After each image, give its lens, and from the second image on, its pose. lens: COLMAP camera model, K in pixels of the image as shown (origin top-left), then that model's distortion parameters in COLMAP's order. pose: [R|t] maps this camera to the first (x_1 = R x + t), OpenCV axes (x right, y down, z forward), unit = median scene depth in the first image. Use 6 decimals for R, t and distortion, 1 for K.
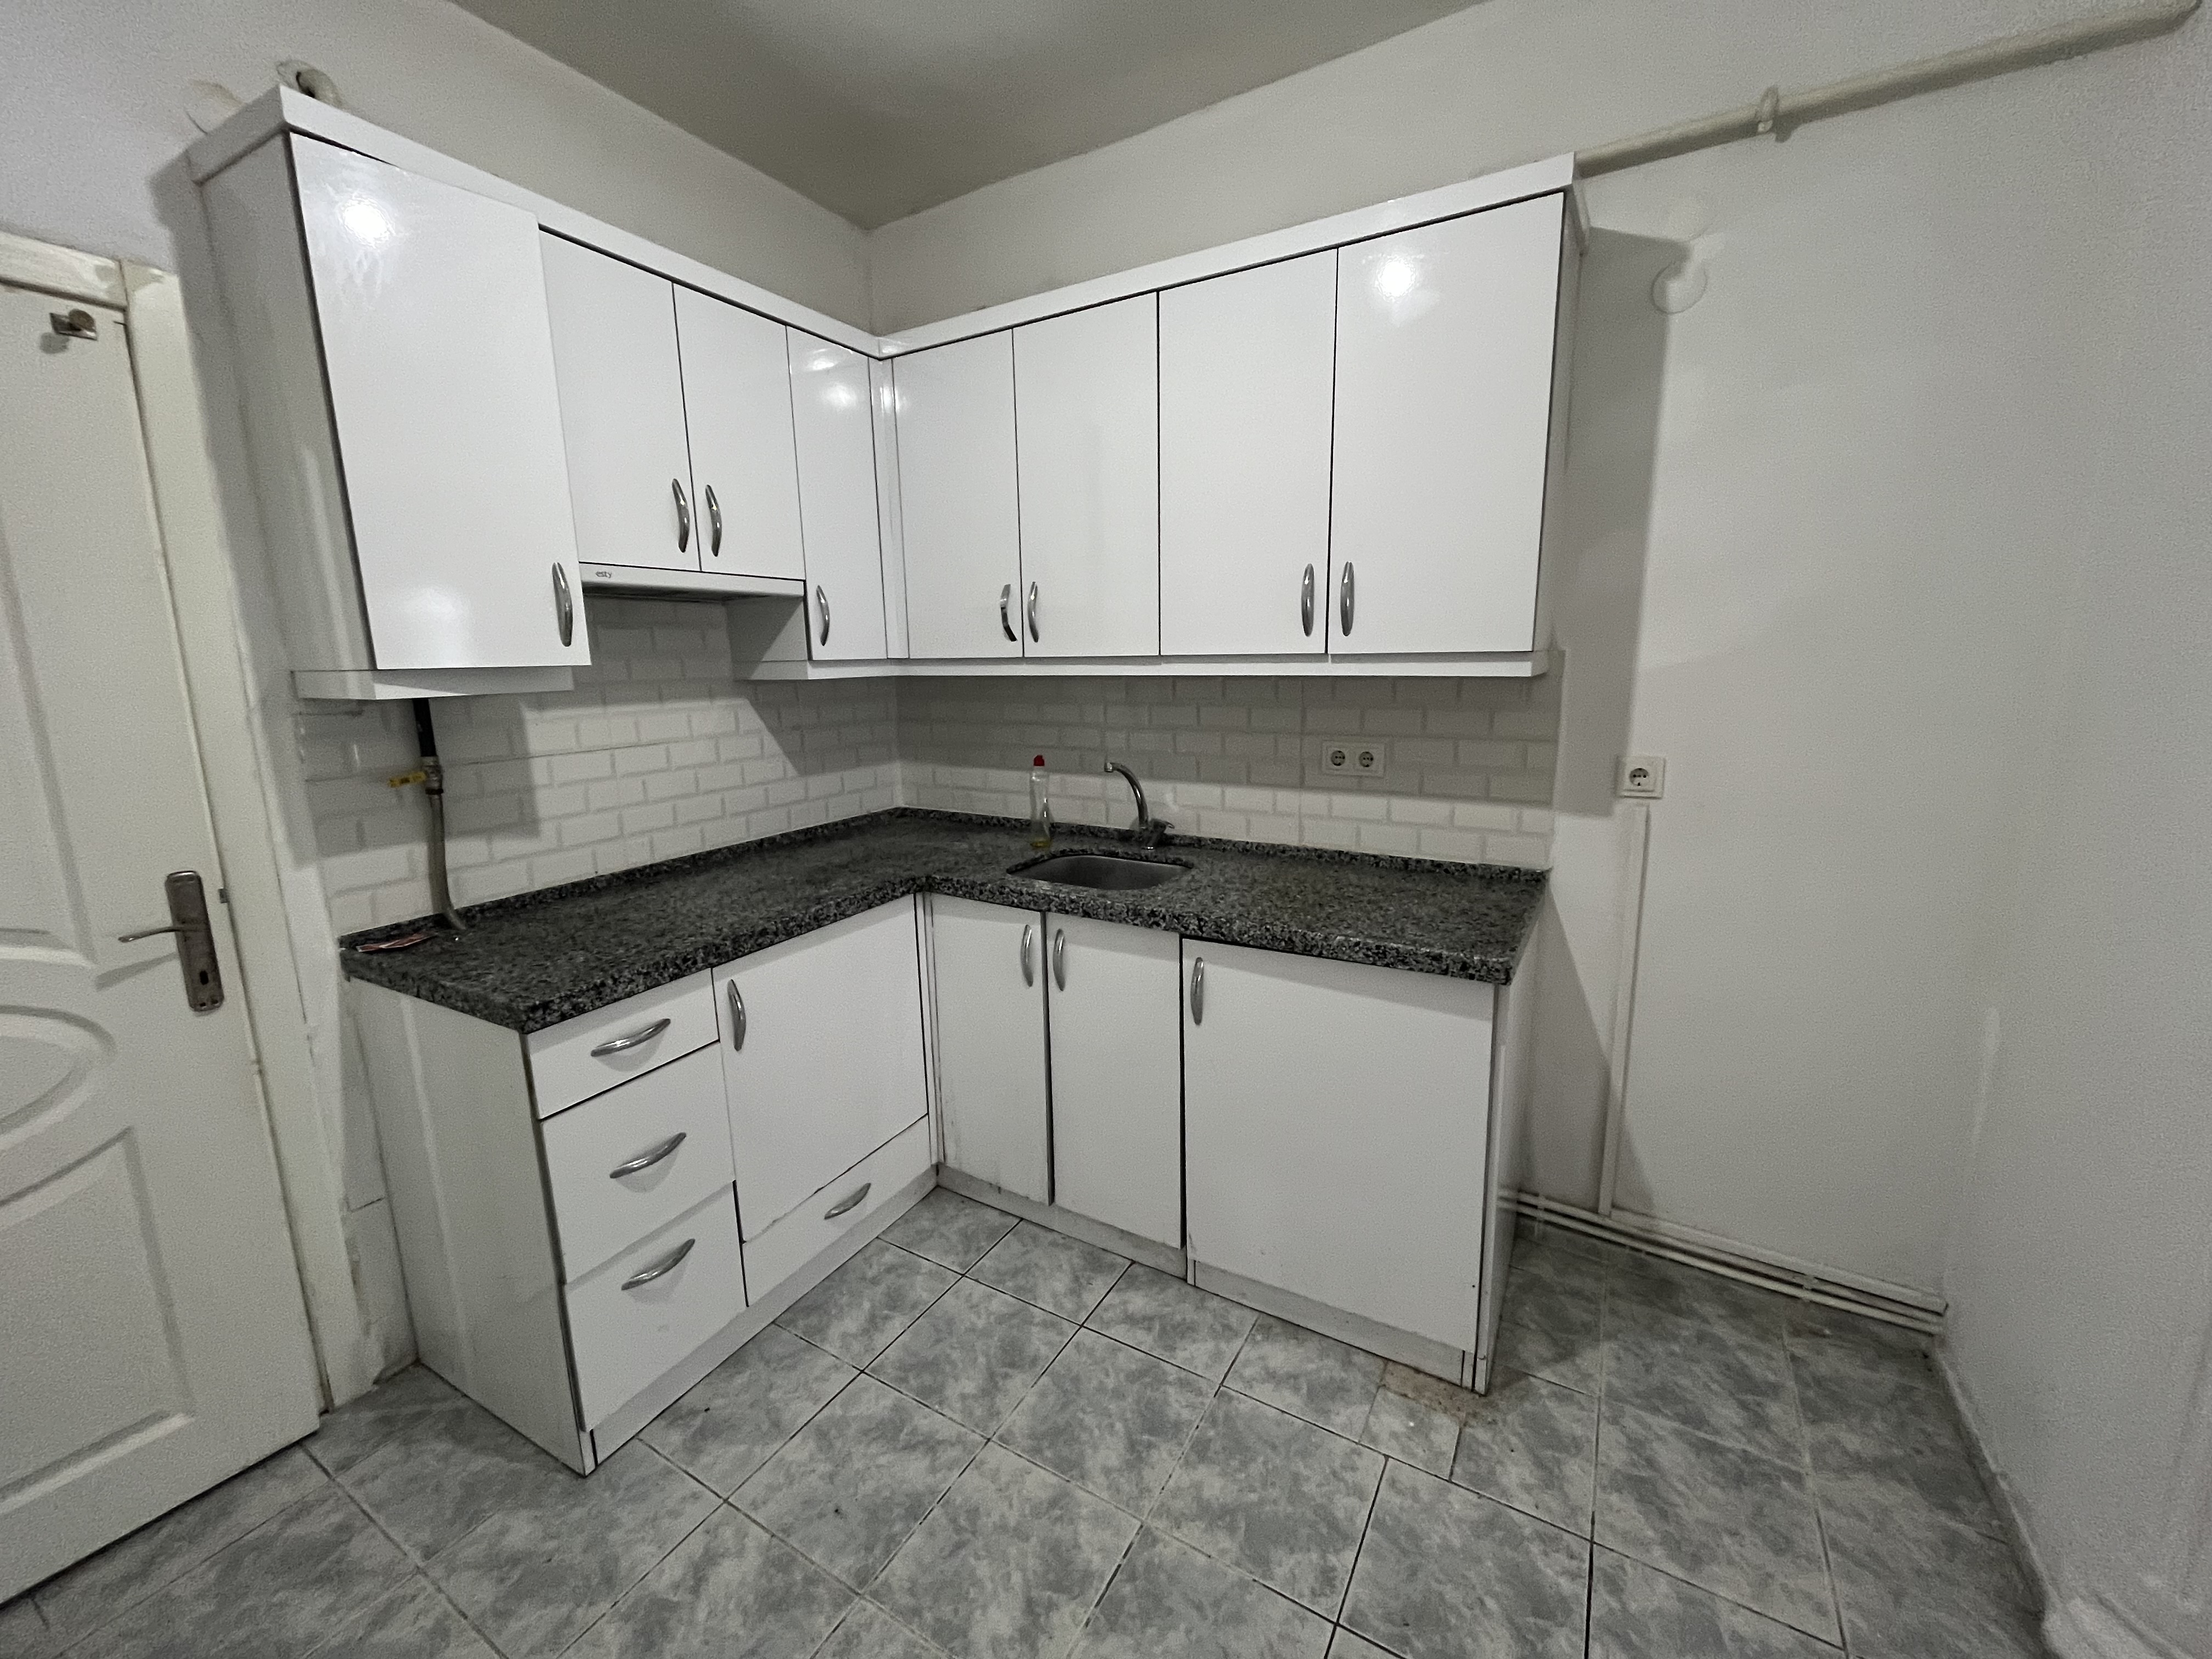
lens RADIAL K [[895.1, 0, 1108.8], [0, 895.1, 826.9], [0, 0, 1]] dist [-0.000219, 0.000169]
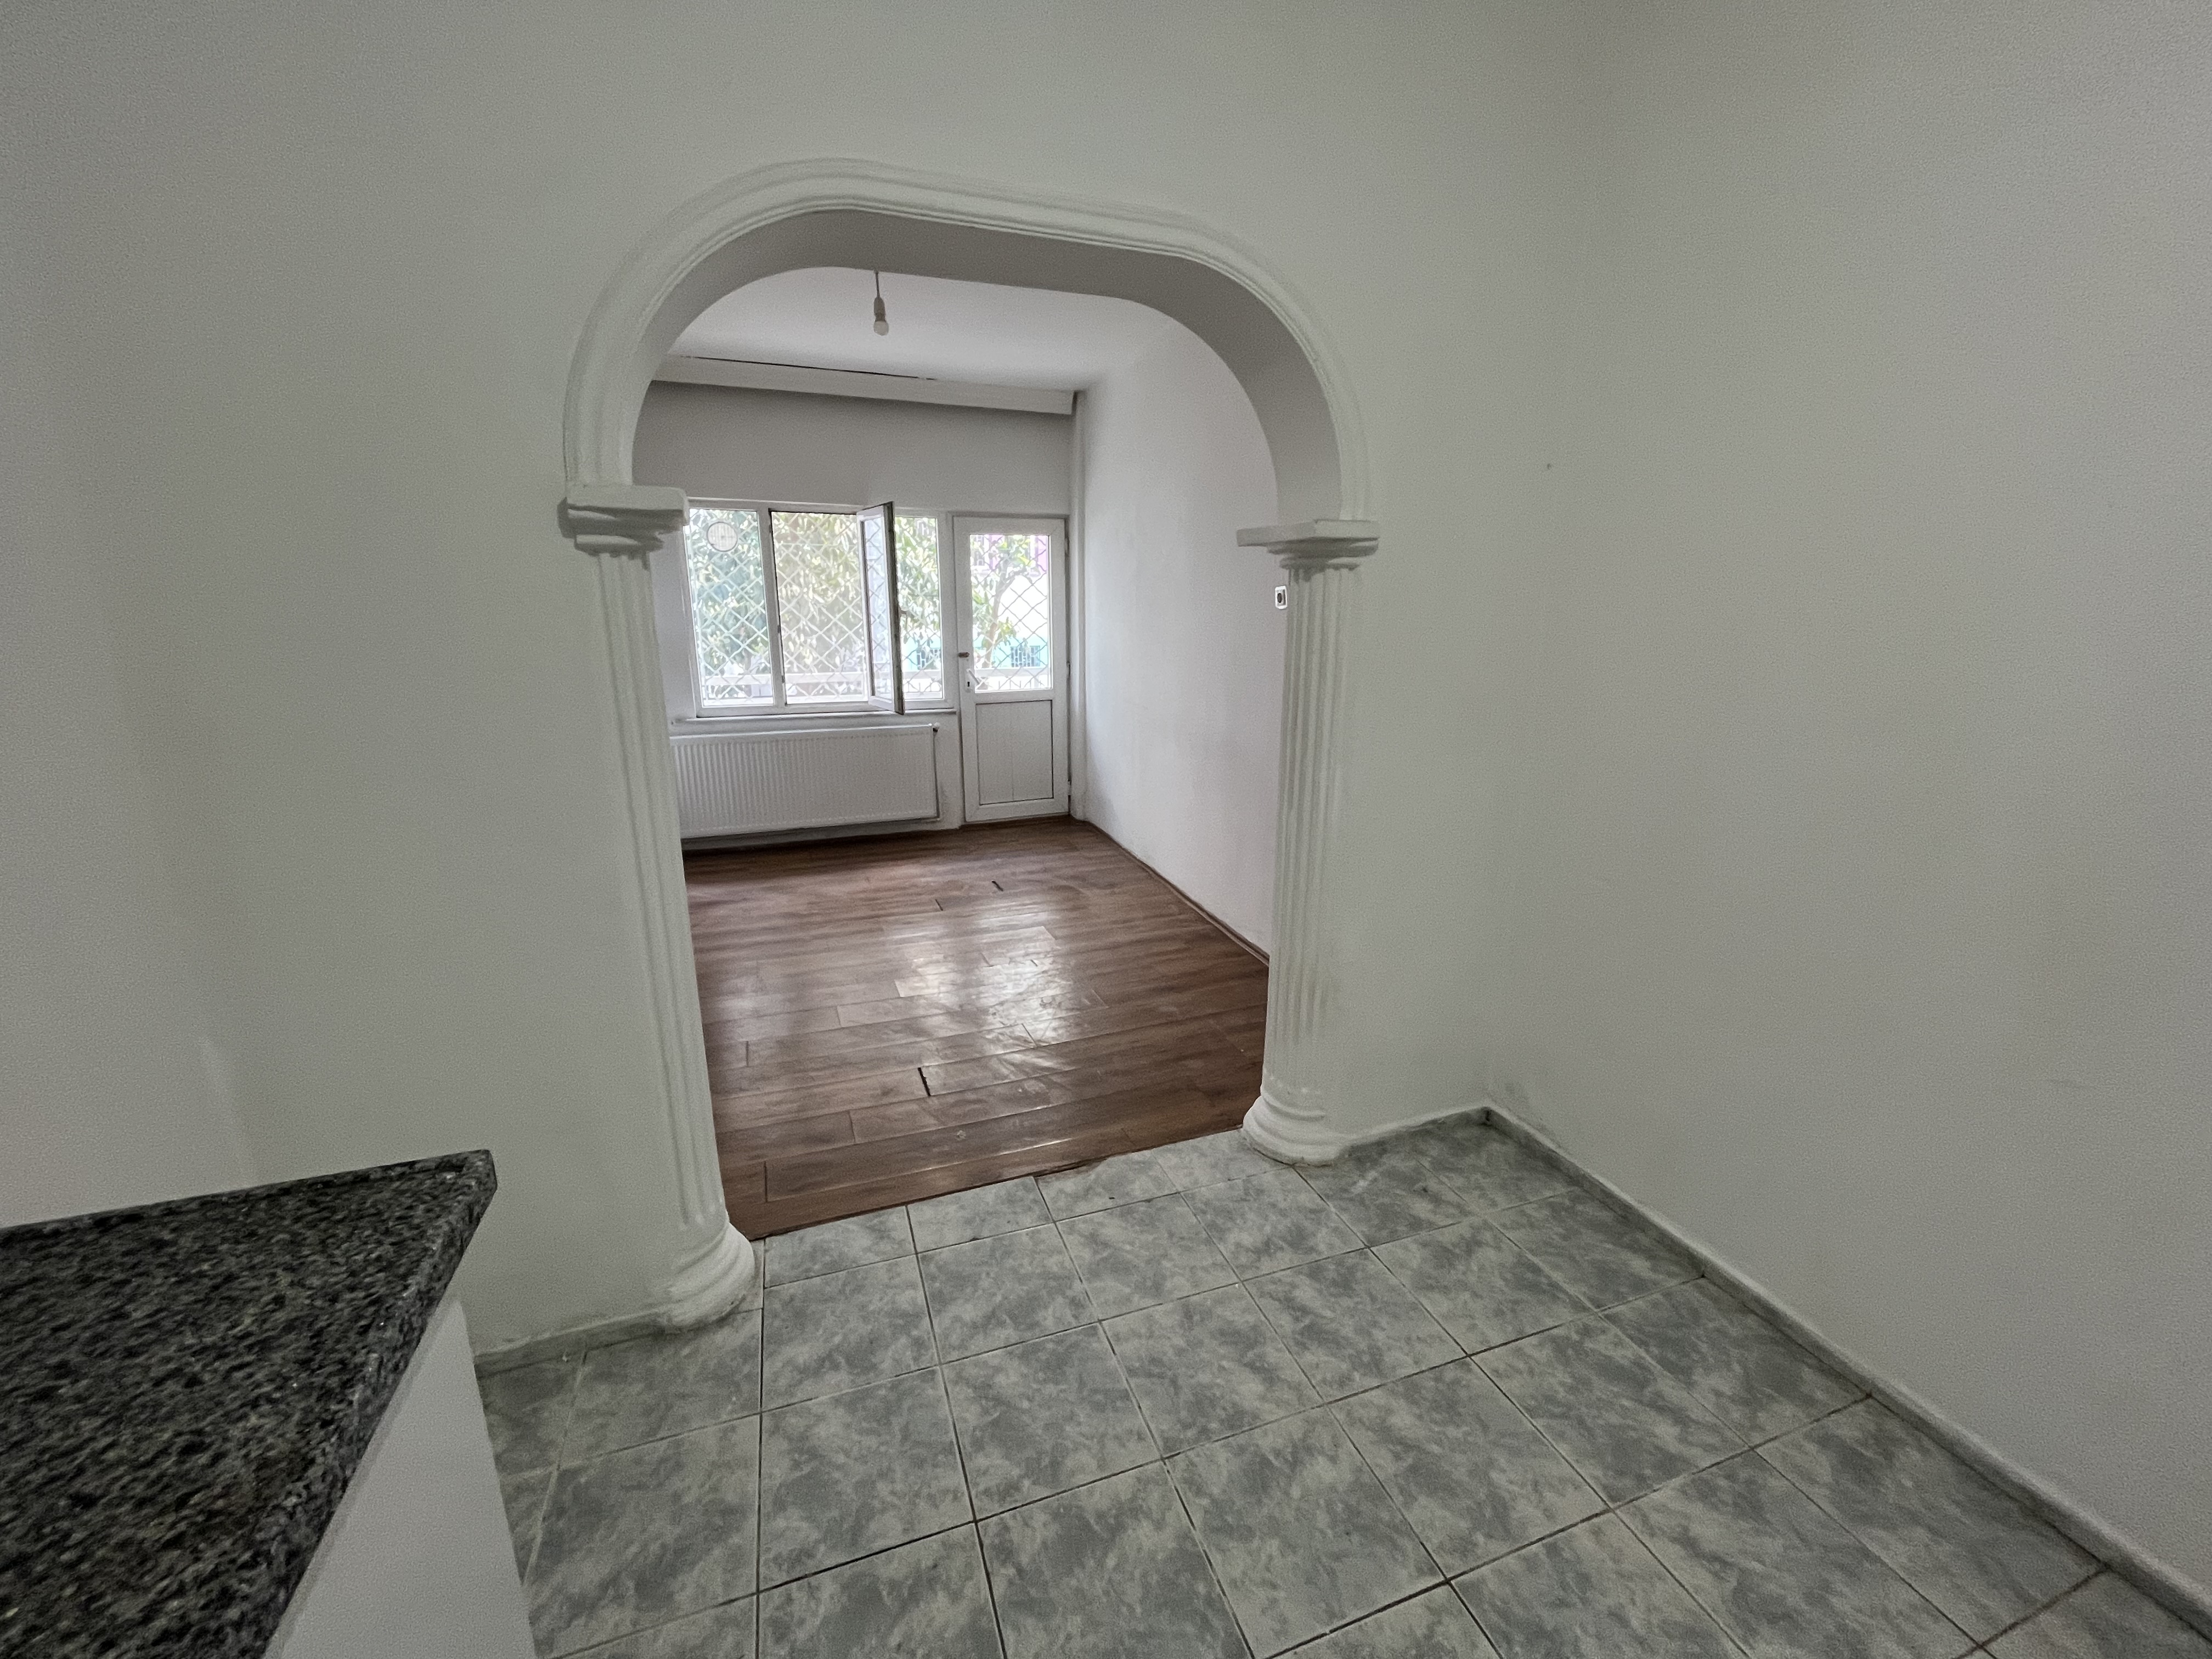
lens RADIAL K [[895.1, 0, 1108.8], [0, 895.1, 826.9], [0, 0, 1]] dist [-0.000219, 0.000169]
pose [[-0.768219, -0.137712, 0.625200, -0.154606], [0.132897, 0.921010, 0.366168, -0.160917], [-0.626241, 0.364385, -0.689236, 0.897825]]
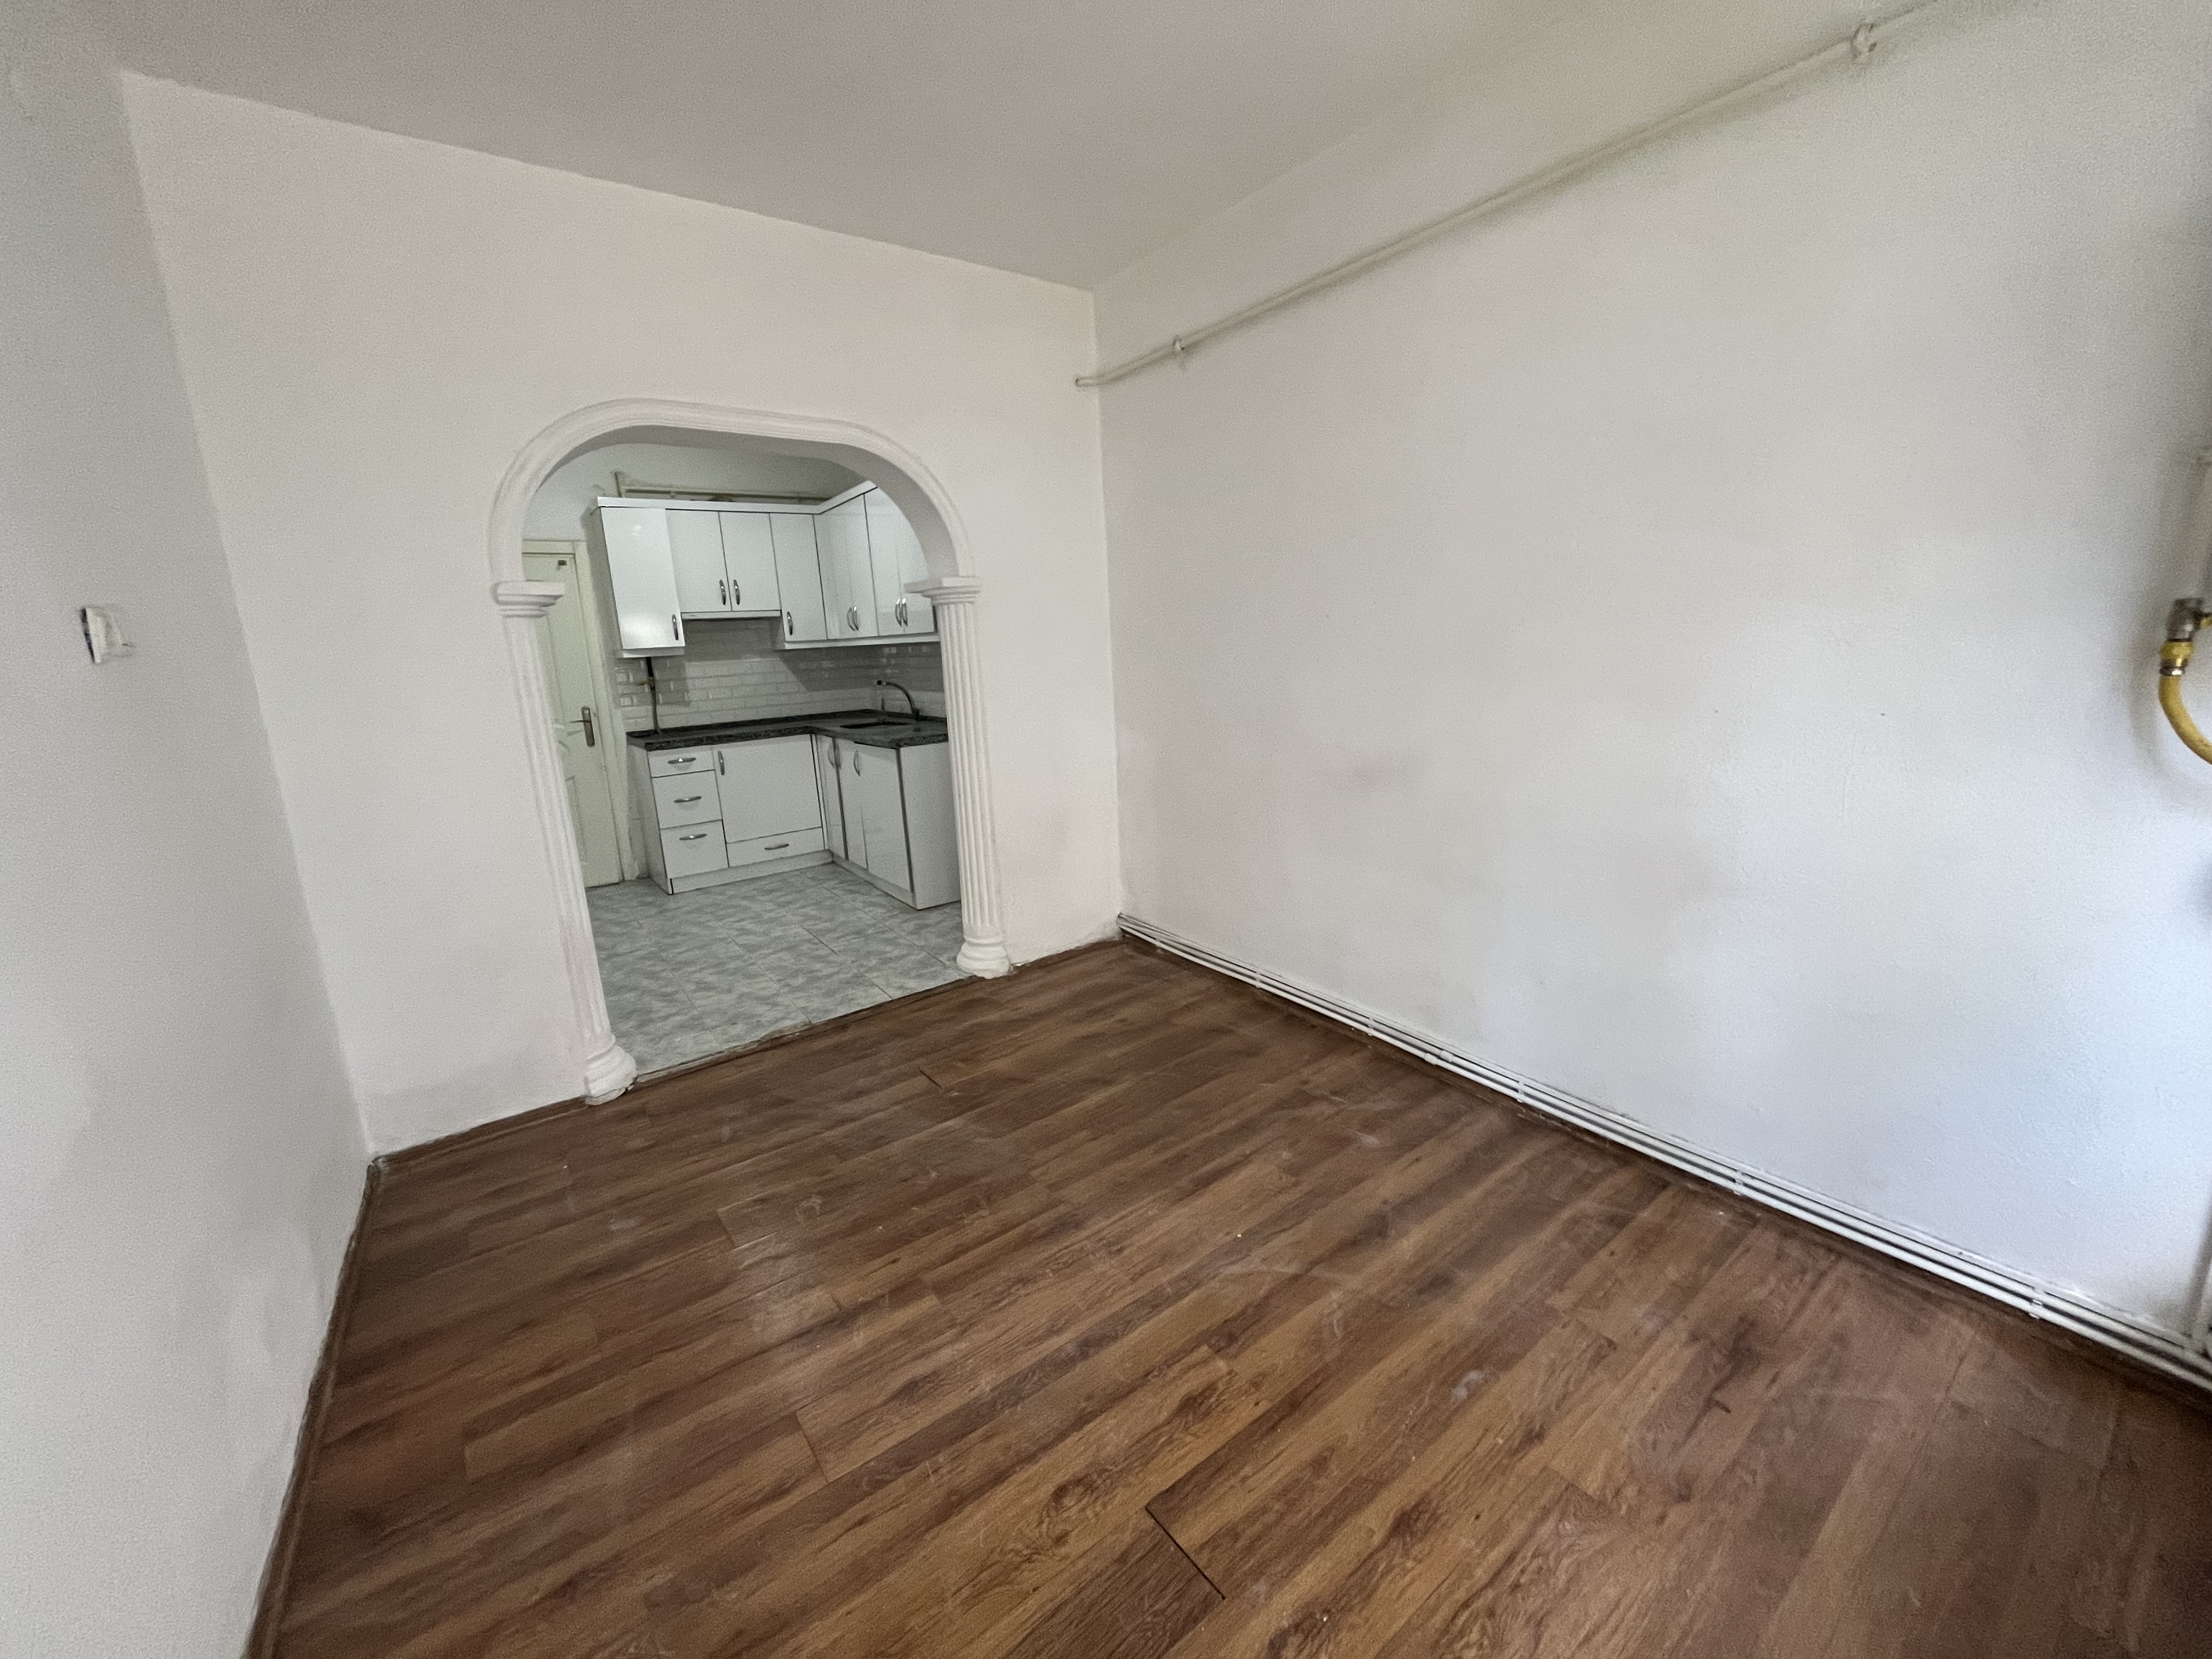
lens RADIAL K [[895.1, 0, 1108.8], [0, 895.1, 826.9], [0, 0, 1]] dist [-0.000219, 0.000169]
pose [[0.909422, 0.057614, -0.411865, 1.956684], [-0.042973, 0.998074, 0.044729, 0.228893], [0.413649, -0.022979, 0.910146, -1.161339]]
